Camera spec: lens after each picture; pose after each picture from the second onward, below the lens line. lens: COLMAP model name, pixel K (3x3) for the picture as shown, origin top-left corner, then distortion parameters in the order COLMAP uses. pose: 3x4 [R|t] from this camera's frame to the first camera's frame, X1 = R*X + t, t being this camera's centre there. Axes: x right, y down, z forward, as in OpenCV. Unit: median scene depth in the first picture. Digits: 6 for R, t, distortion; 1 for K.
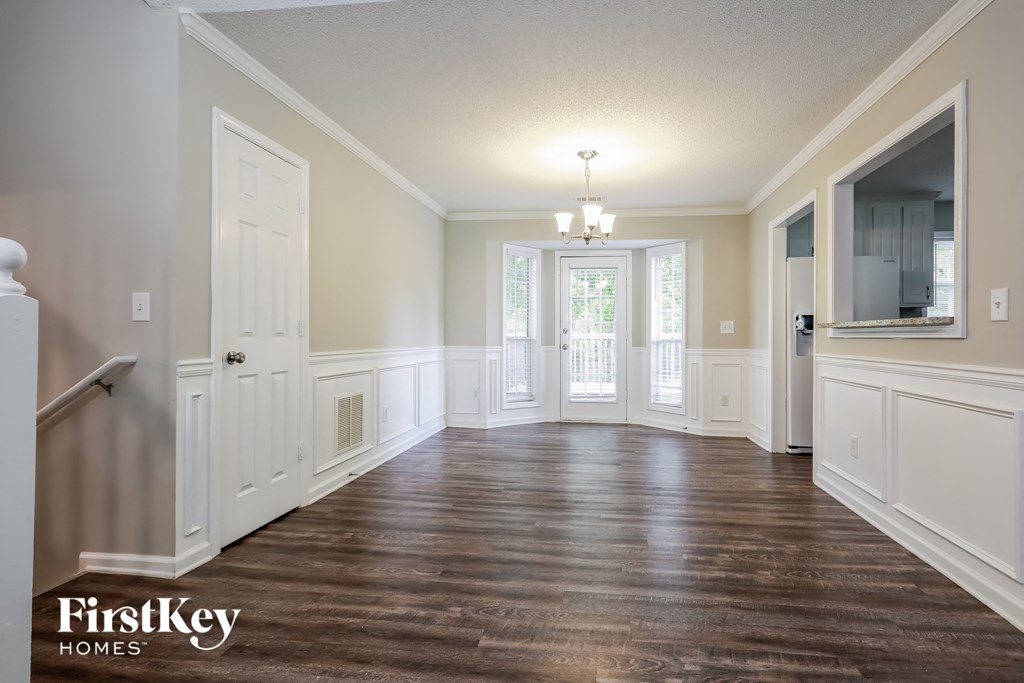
lens RADIAL K [[483.2, 0, 512.0], [0, 483.2, 341.5], [0, 0, 1]] dist [0.000009, -0.000086]
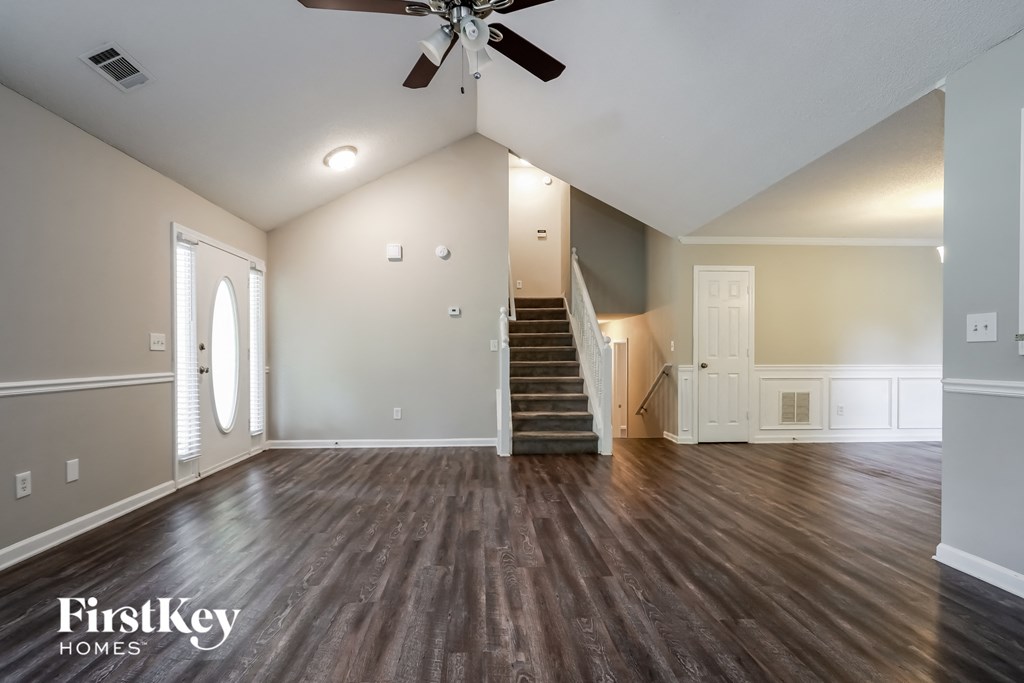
lens RADIAL K [[483.2, 0, 512.0], [0, 483.2, 341.5], [0, 0, 1]] dist [0.000009, -0.000086]
pose [[0.183708, -0.034152, -0.982387, 1.301938], [-0.008492, 0.999304, -0.036328, 0.008054], [0.982944, 0.015016, 0.183290, -0.312850]]
